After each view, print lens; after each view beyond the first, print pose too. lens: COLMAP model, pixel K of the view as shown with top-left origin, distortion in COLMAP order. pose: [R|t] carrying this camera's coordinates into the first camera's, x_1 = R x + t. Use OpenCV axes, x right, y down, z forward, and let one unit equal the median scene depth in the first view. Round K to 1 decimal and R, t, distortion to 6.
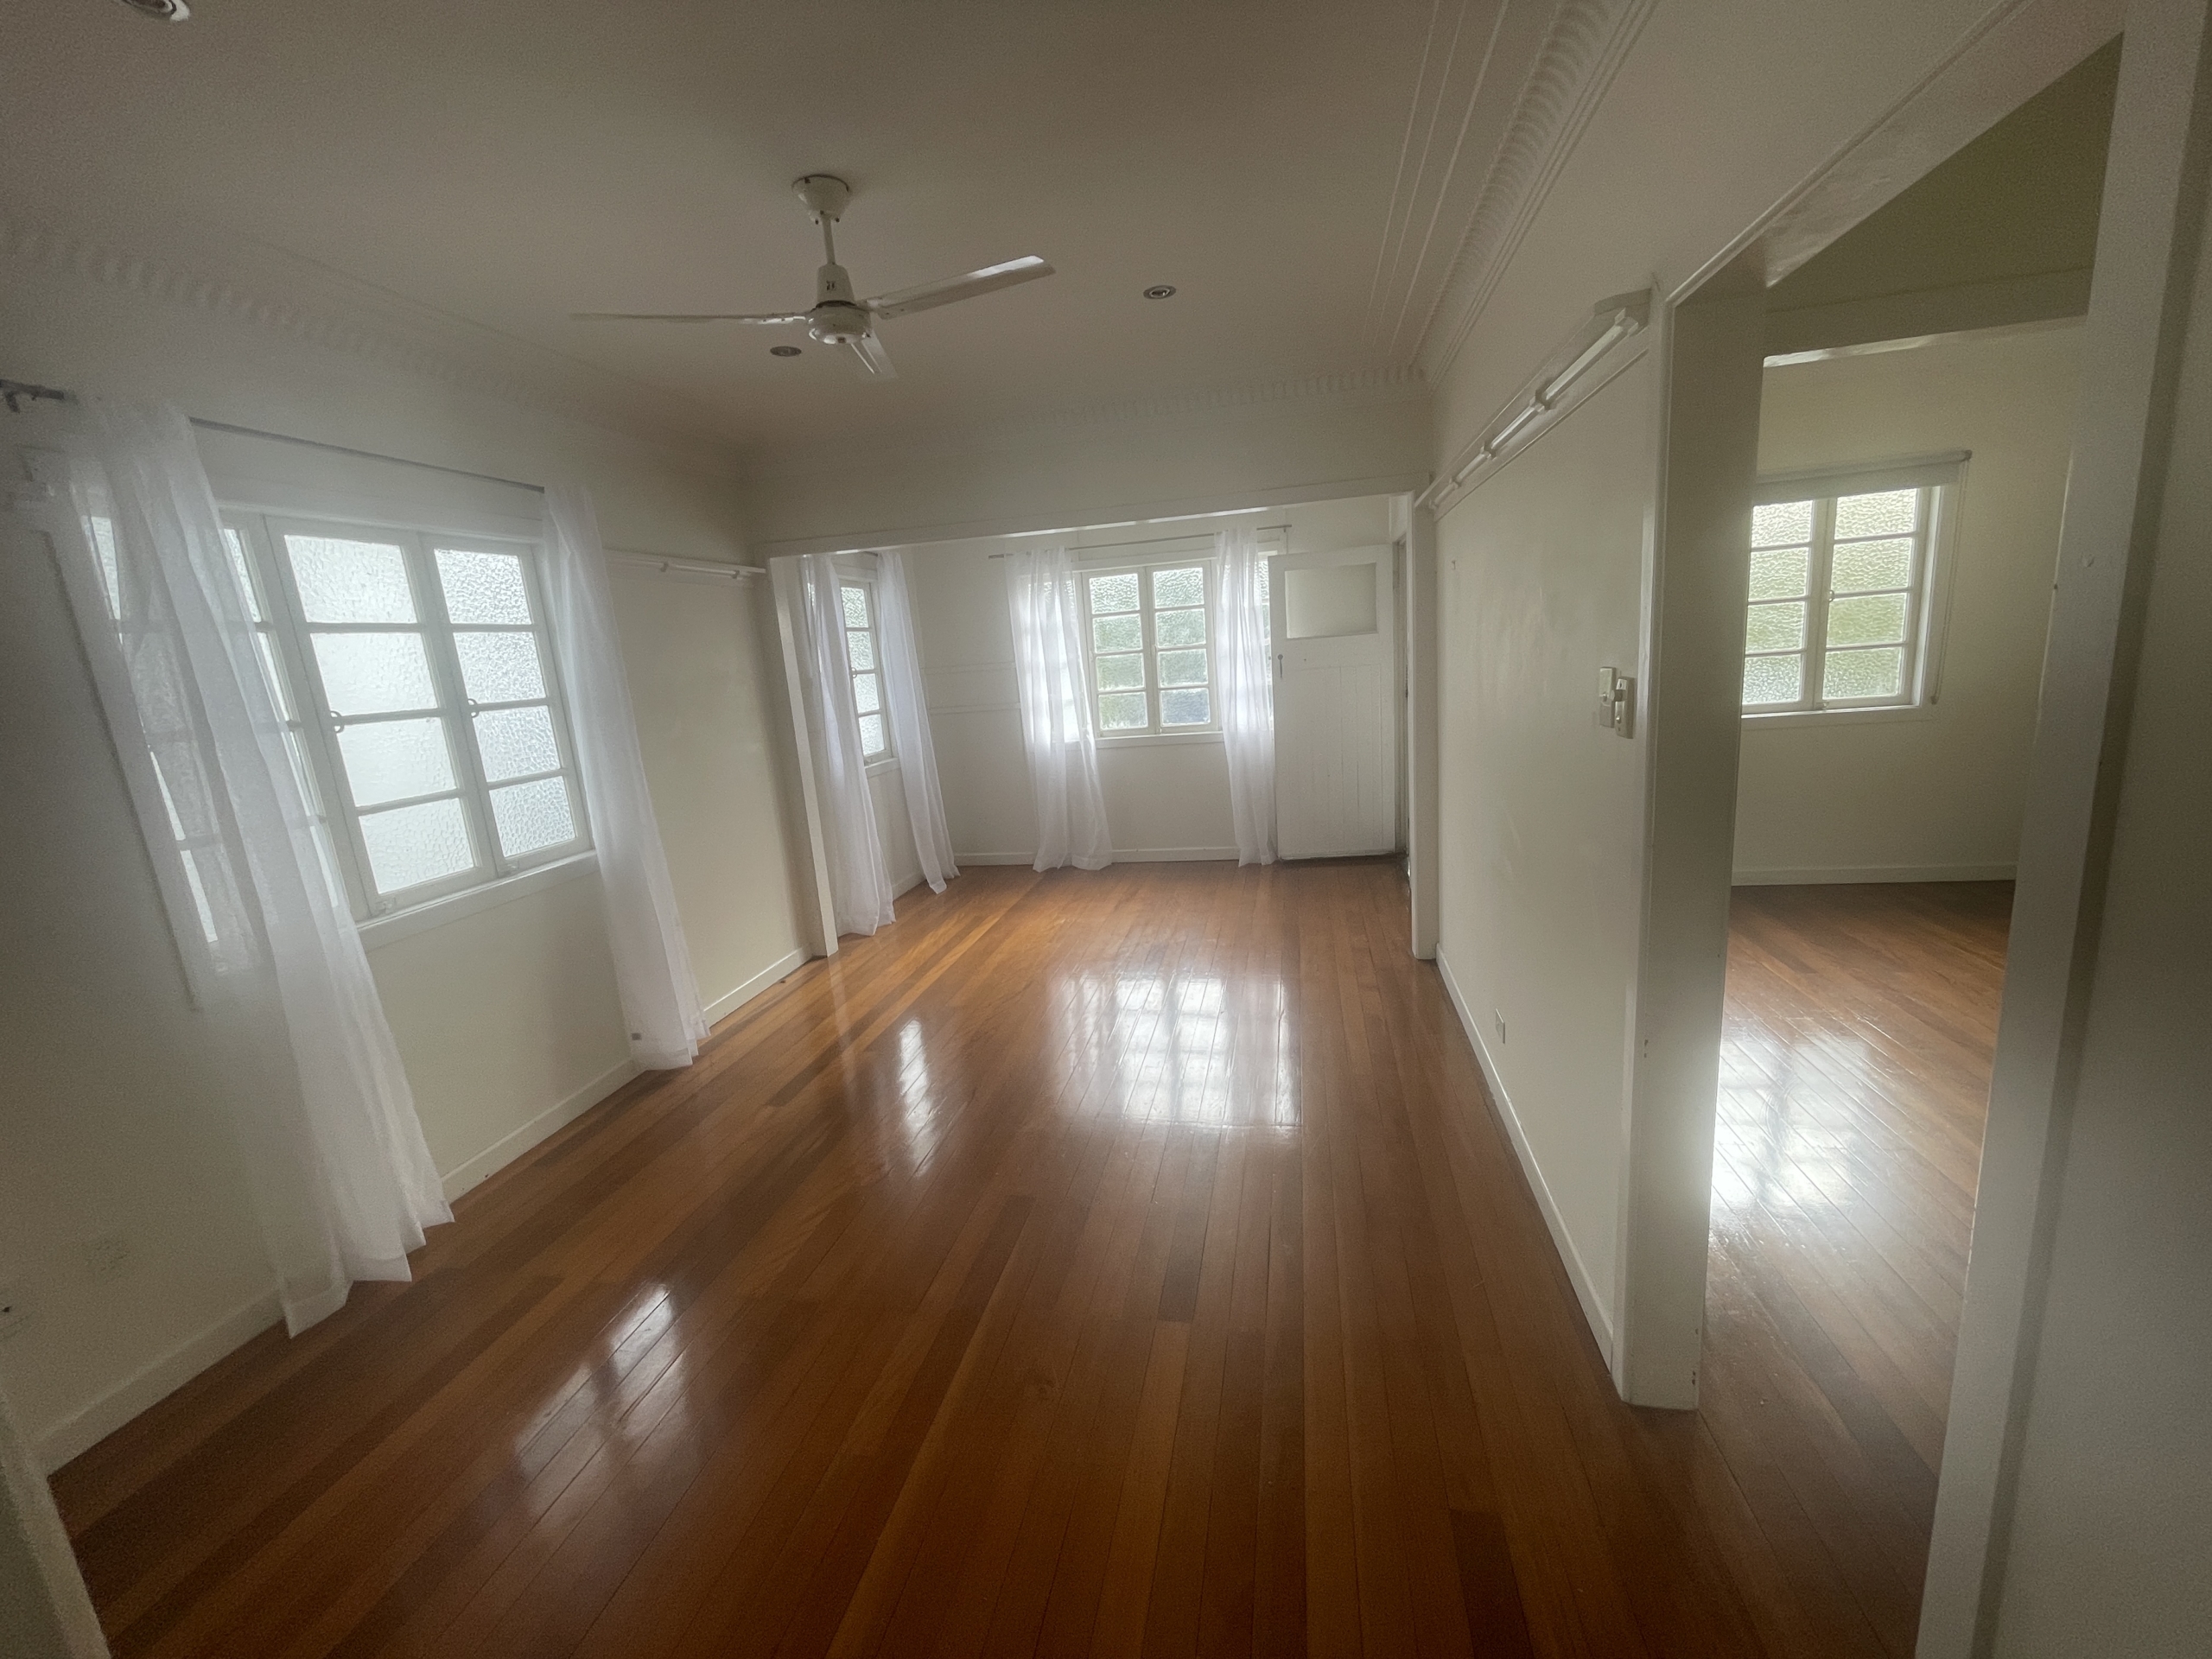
lens RADIAL K [[888.0, 0, 1105.7], [0, 888.0, 838.6], [0, 0, 1]] dist [0.000816, -0.000043]
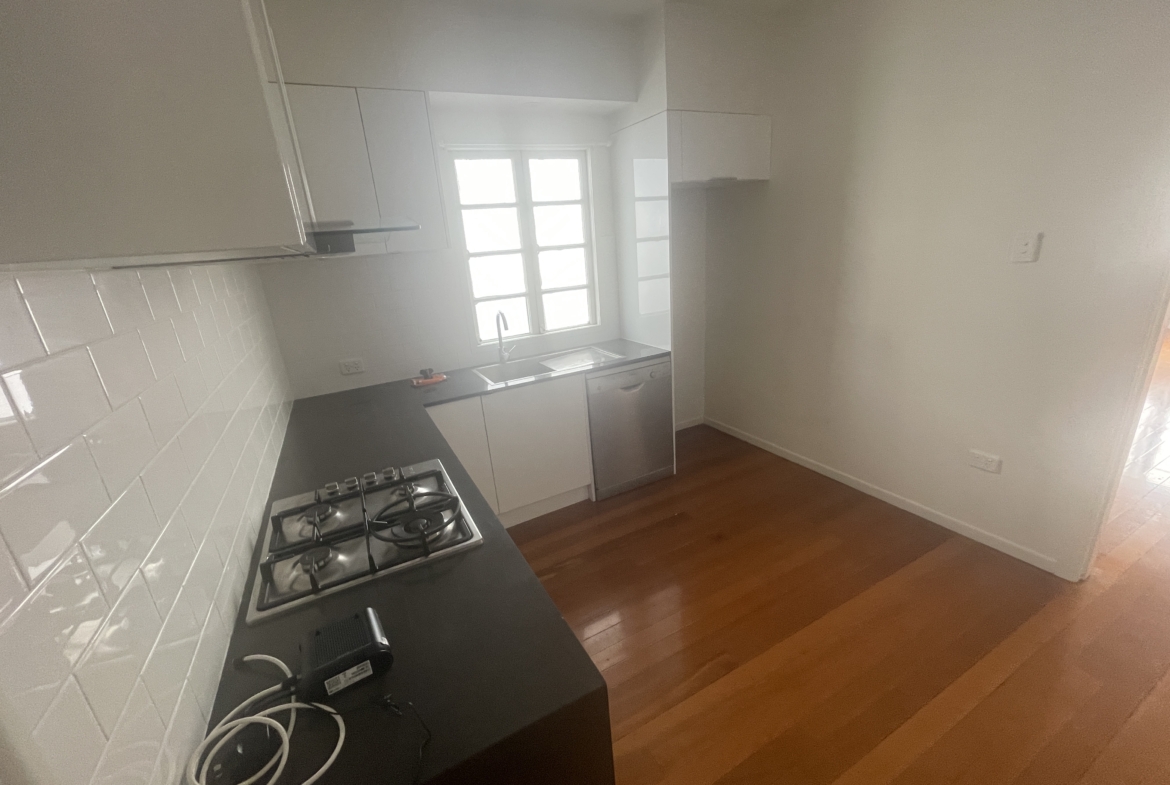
lens RADIAL K [[470.4, 0, 580.3], [0, 470.4, 393.0], [0, 0, 1]] dist [-0.000368, 0.000078]
pose [[0.650526, 0.253013, -0.716101, 0.129189], [-0.127628, 0.965888, 0.225327, -0.089047], [0.748684, -0.055186, 0.660626, 0.399690]]
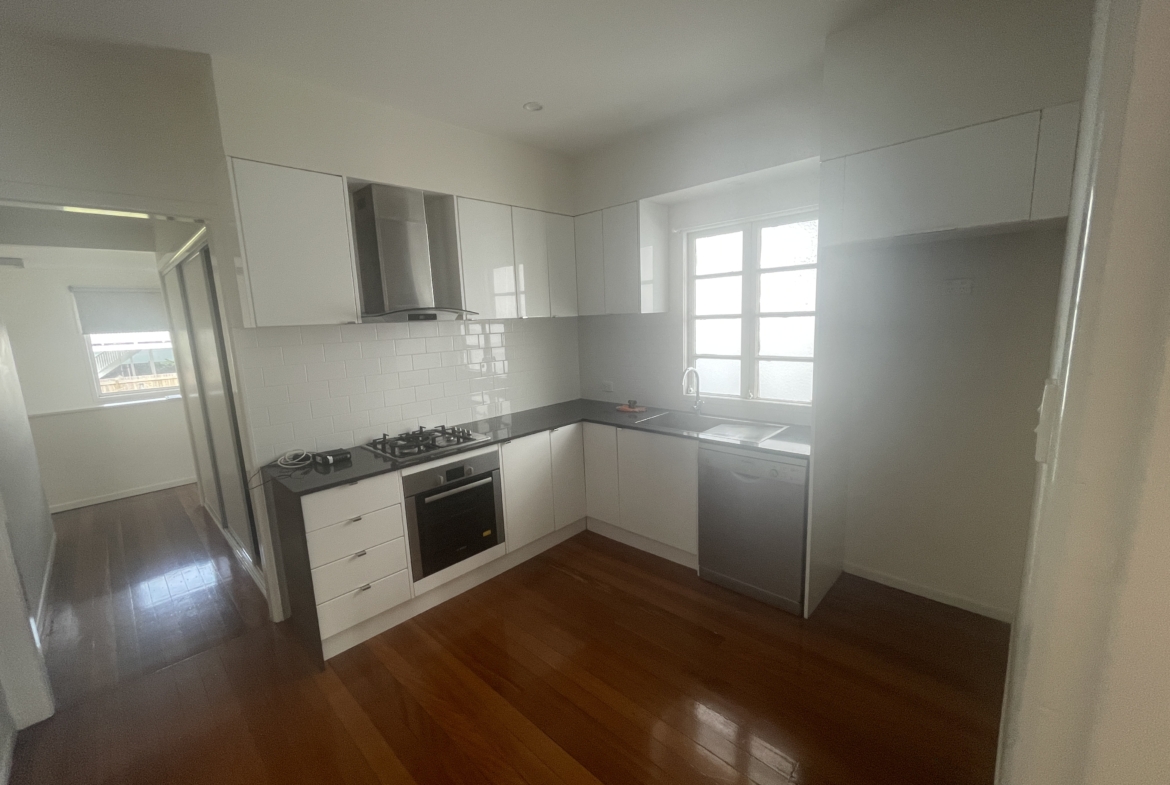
lens RADIAL K [[470.4, 0, 588.7], [0, 470.4, 393.3], [0, 0, 1]] dist [-0.000368, 0.000078]
pose [[-0.495058, 0.233842, -0.836801, 0.312291], [-0.104832, 0.939990, 0.324698, -0.275380], [0.862513, 0.248468, -0.440835, 1.173445]]
